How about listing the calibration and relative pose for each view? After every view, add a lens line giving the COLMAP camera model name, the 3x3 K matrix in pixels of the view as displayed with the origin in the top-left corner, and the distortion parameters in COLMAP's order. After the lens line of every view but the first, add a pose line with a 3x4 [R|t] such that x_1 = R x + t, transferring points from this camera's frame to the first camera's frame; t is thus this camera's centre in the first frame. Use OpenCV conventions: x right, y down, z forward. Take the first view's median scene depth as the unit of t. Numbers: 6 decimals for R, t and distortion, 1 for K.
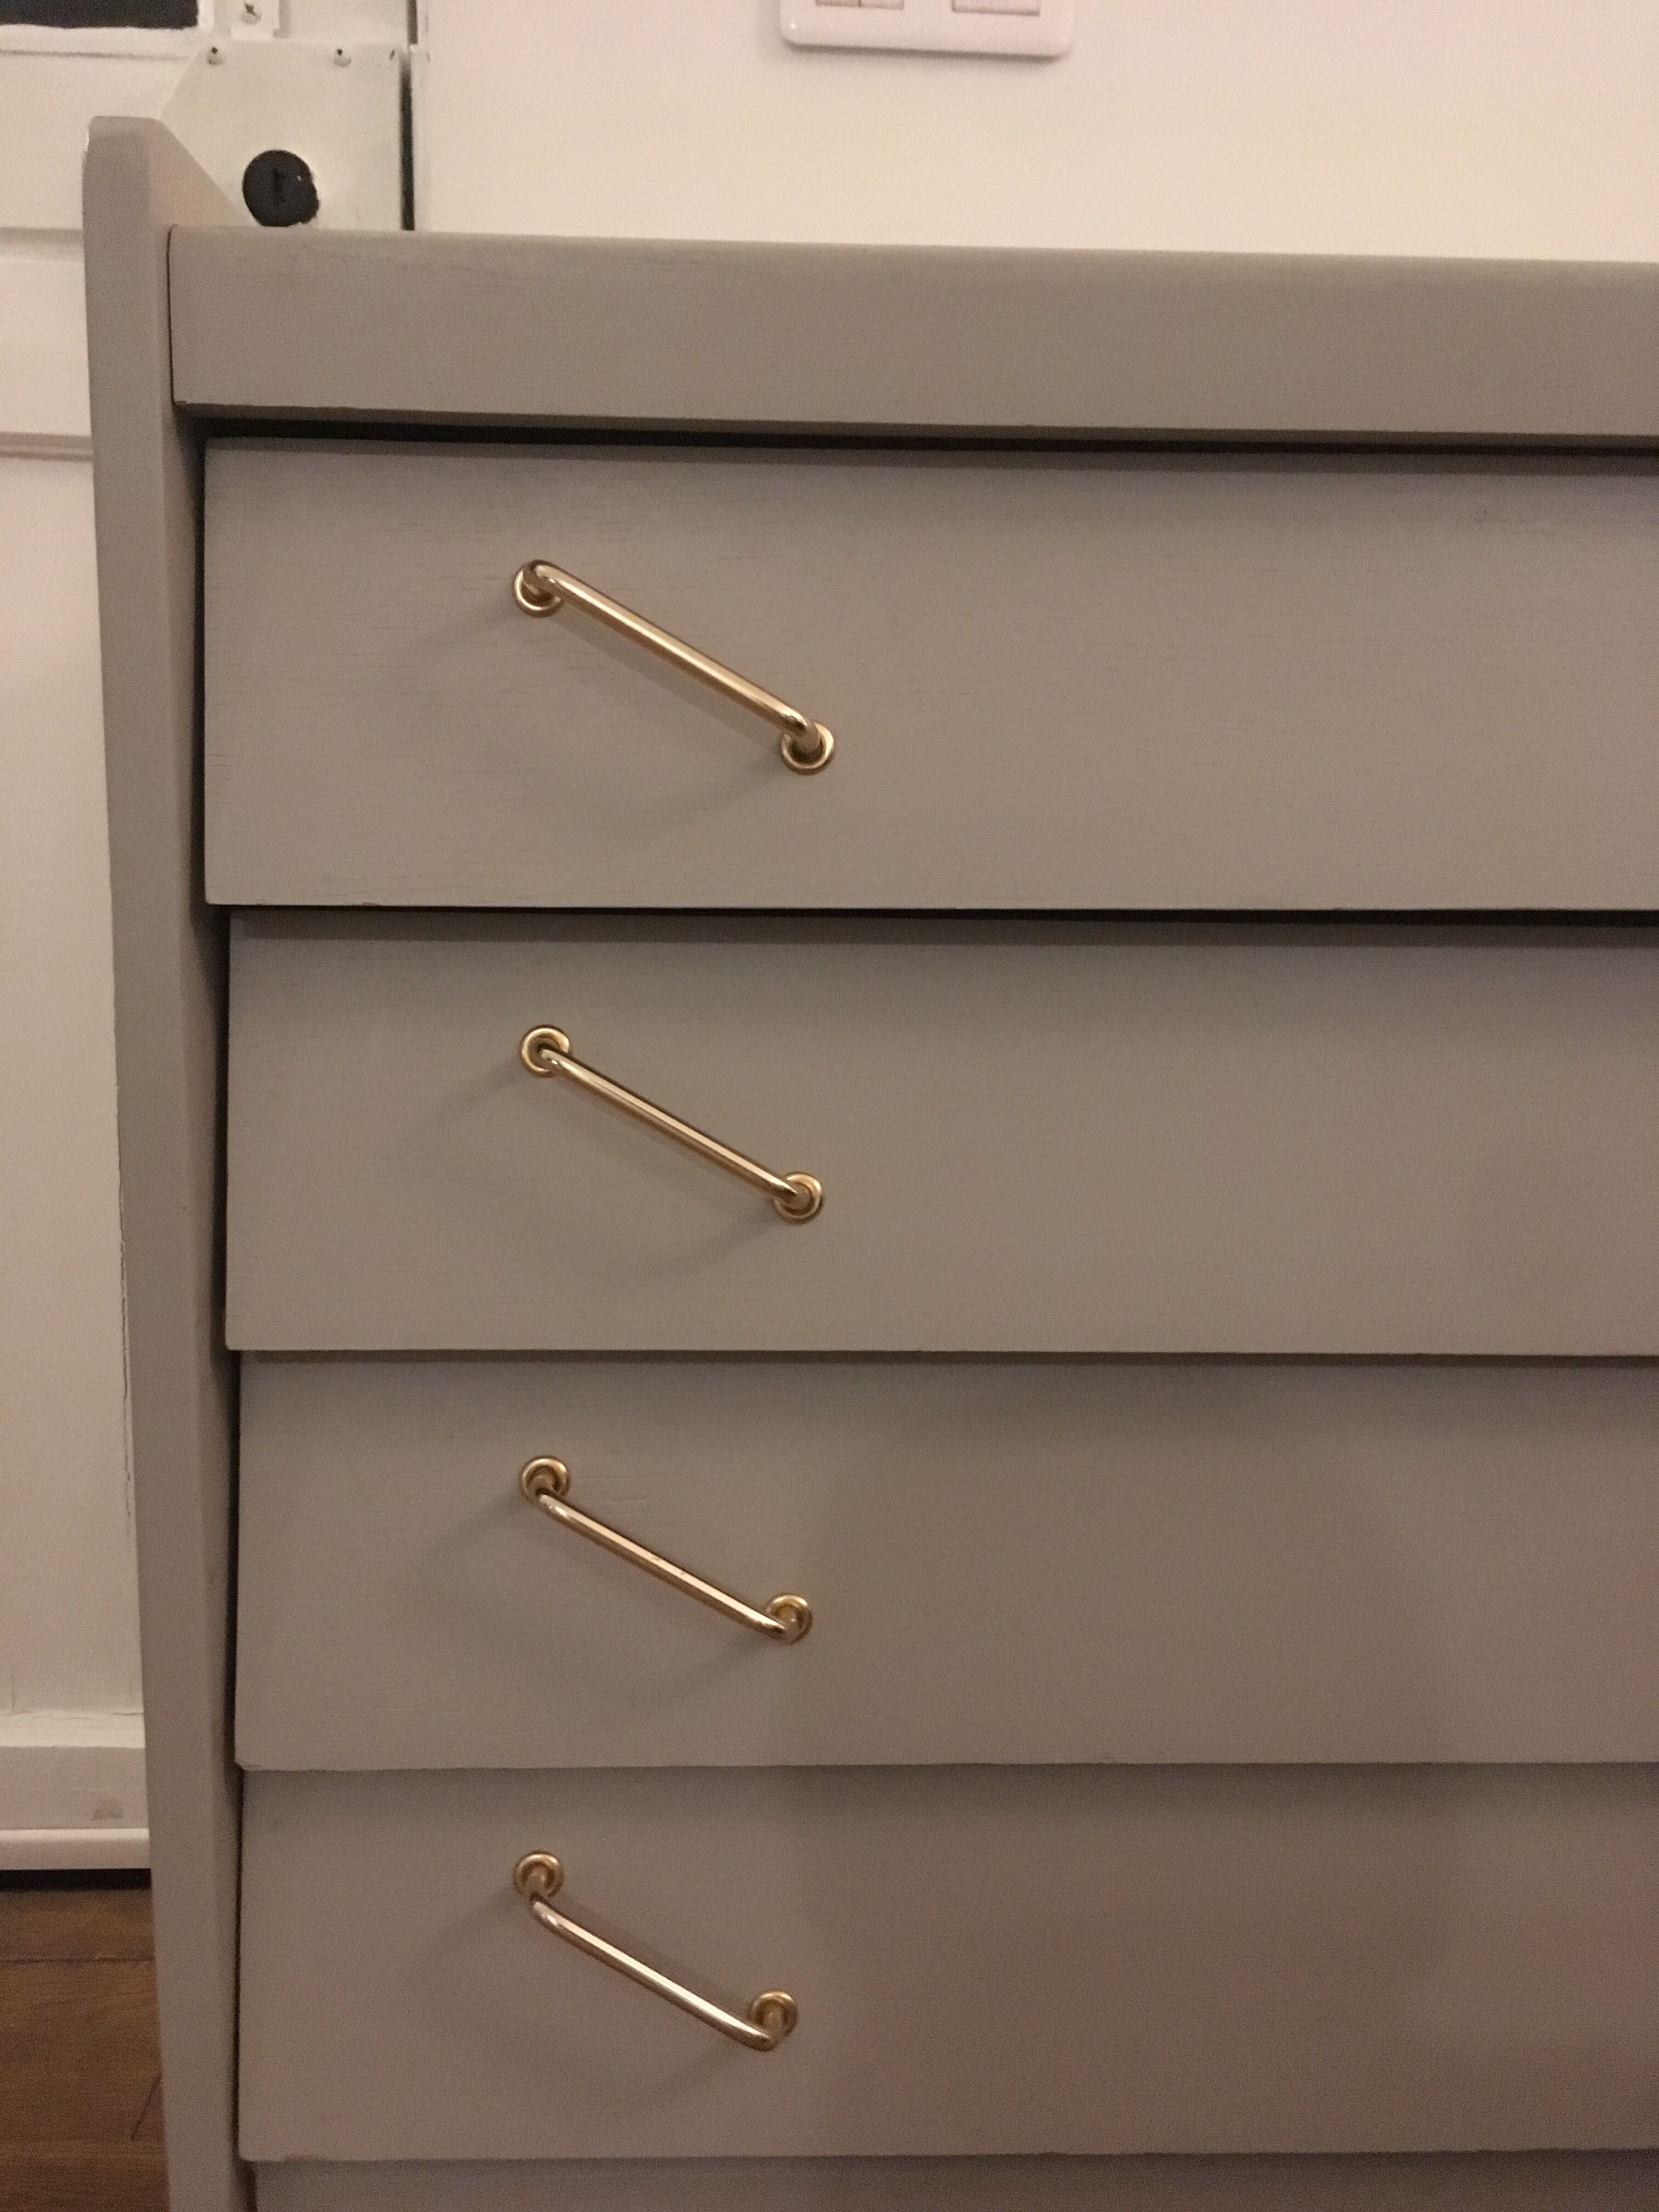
lens RADIAL K [[1863.5, 0, 818.4], [0, 1863.5, 1107.1], [0, 0, 1]] dist [-0.001029, -0.016800]
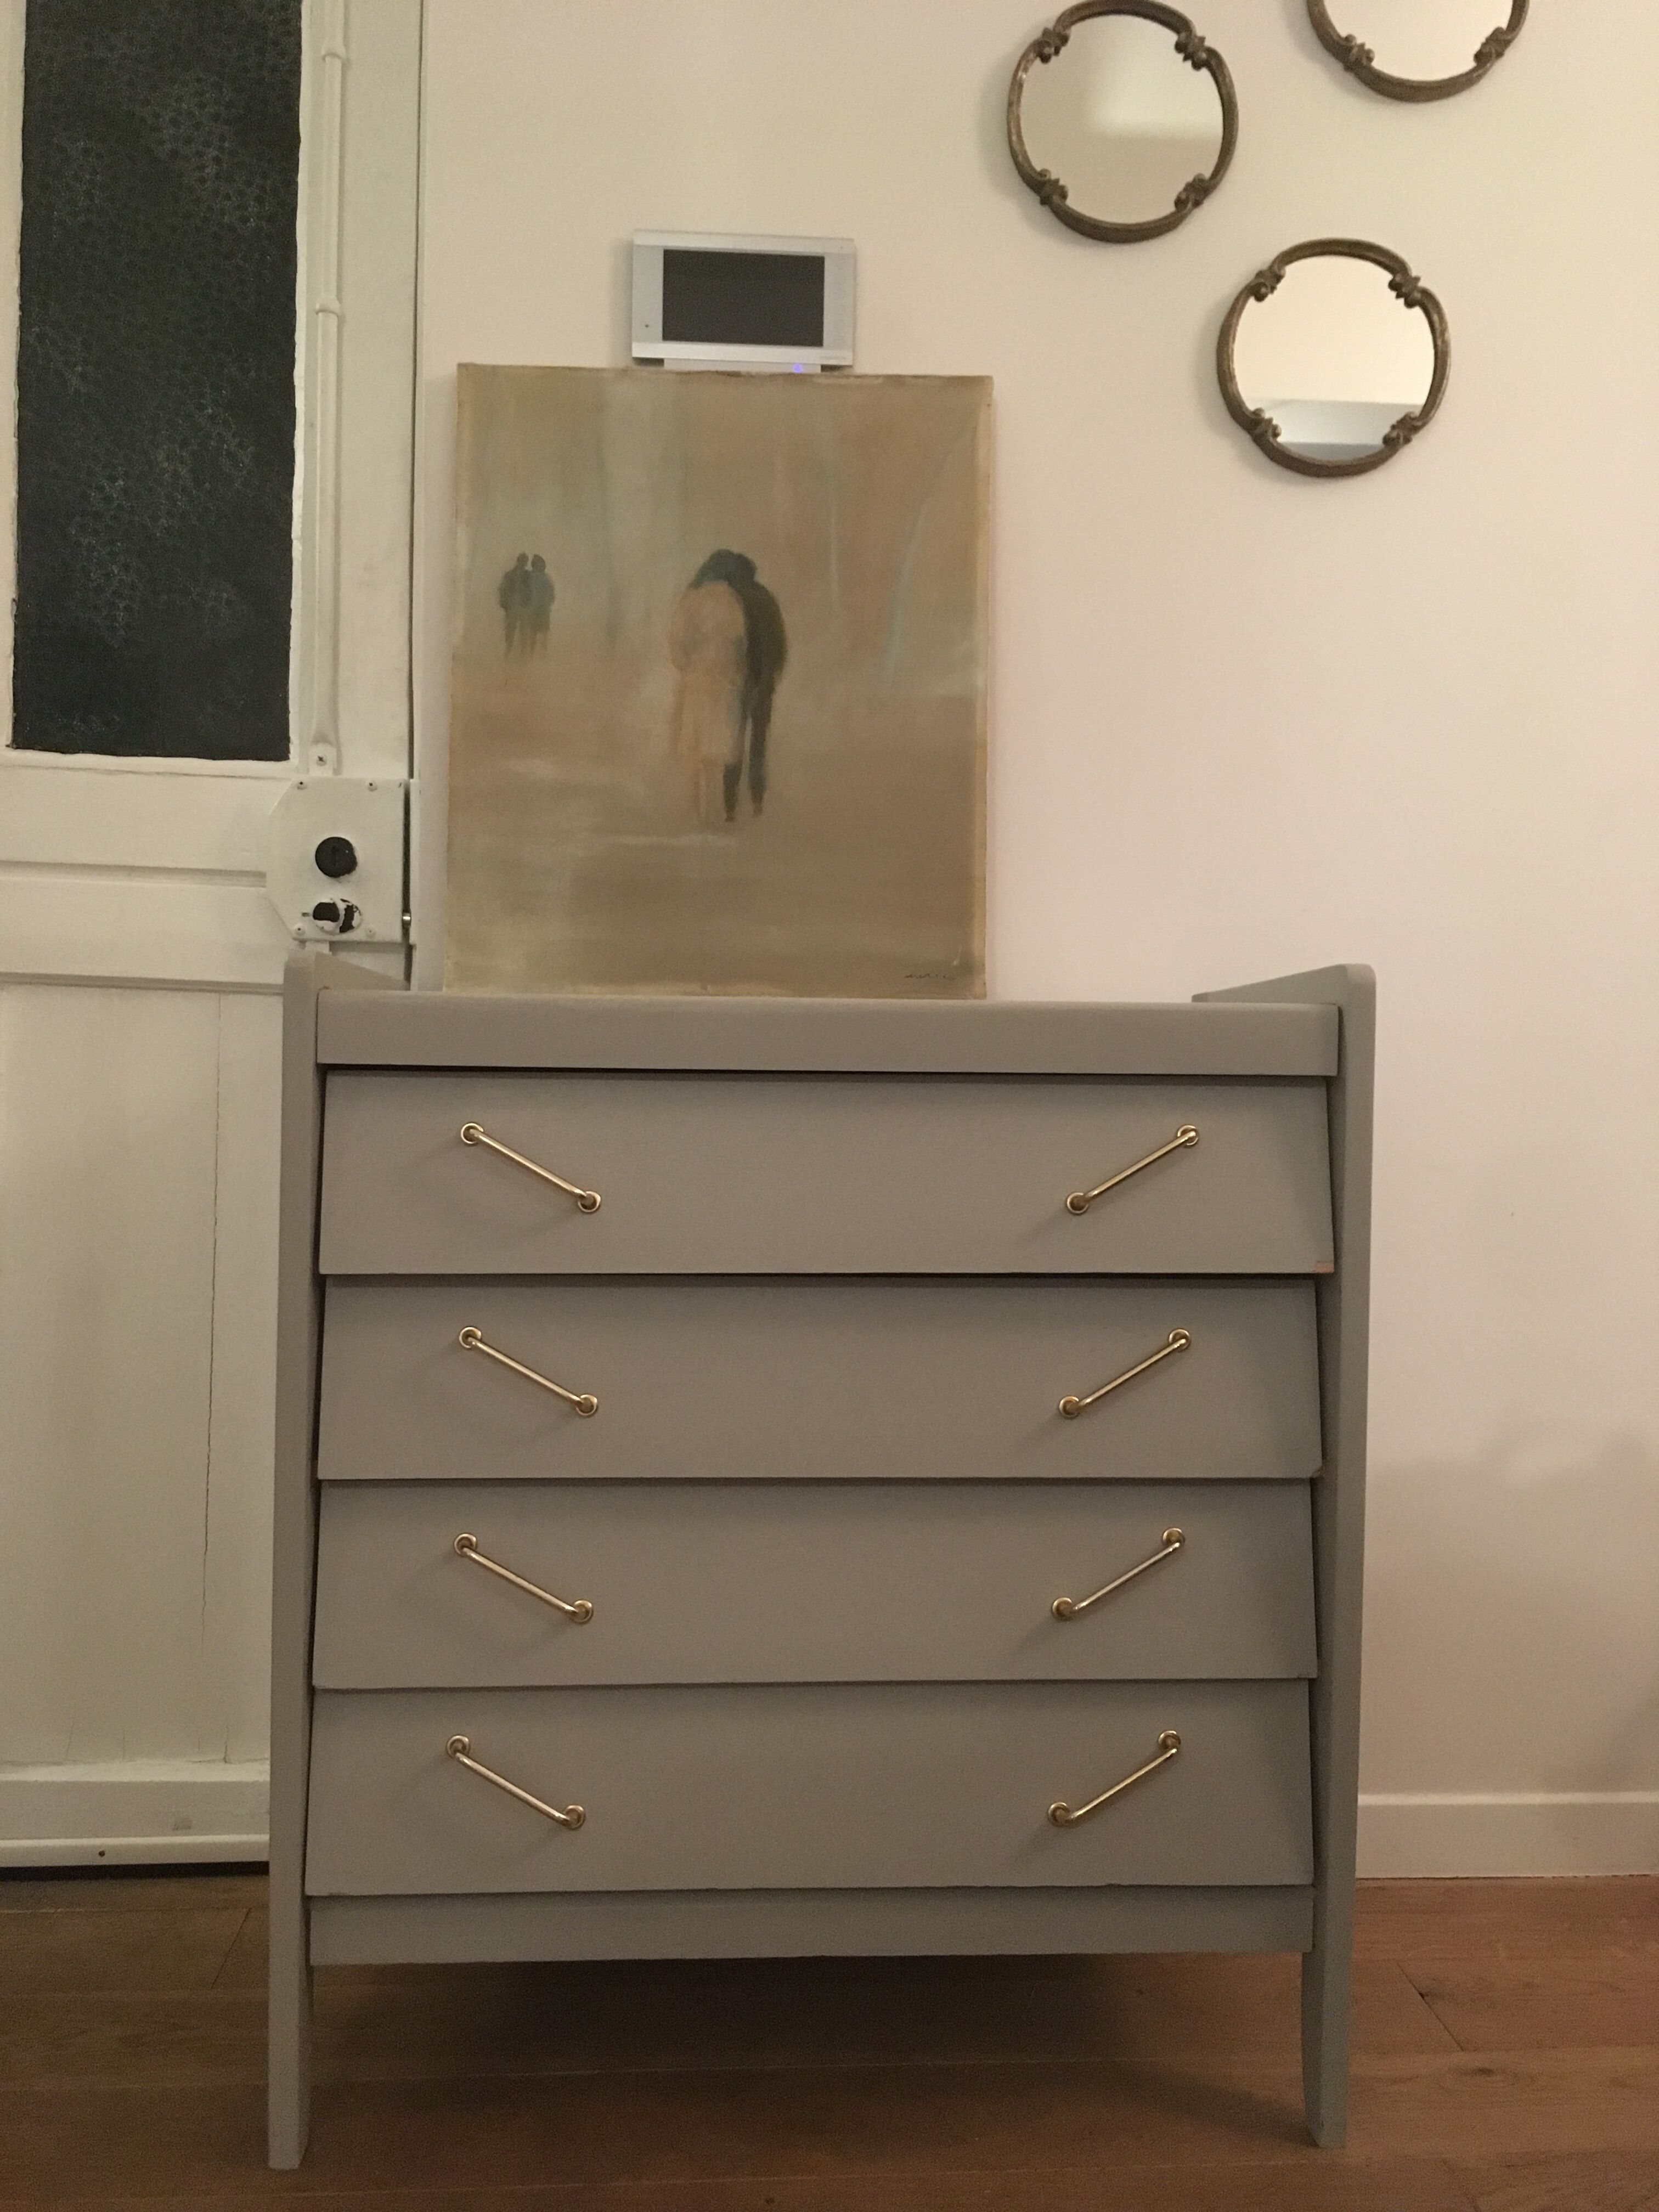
lens RADIAL K [[1863.5, 0, 844.3], [0, 1863.5, 1117.4], [0, 0, 1]] dist [-0.001029, -0.016800]
pose [[0.999127, -0.000816, 0.041771, 0.193786], [0.006641, 0.990199, -0.139509, 0.020194], [-0.041248, 0.139665, 0.989339, -1.168276]]
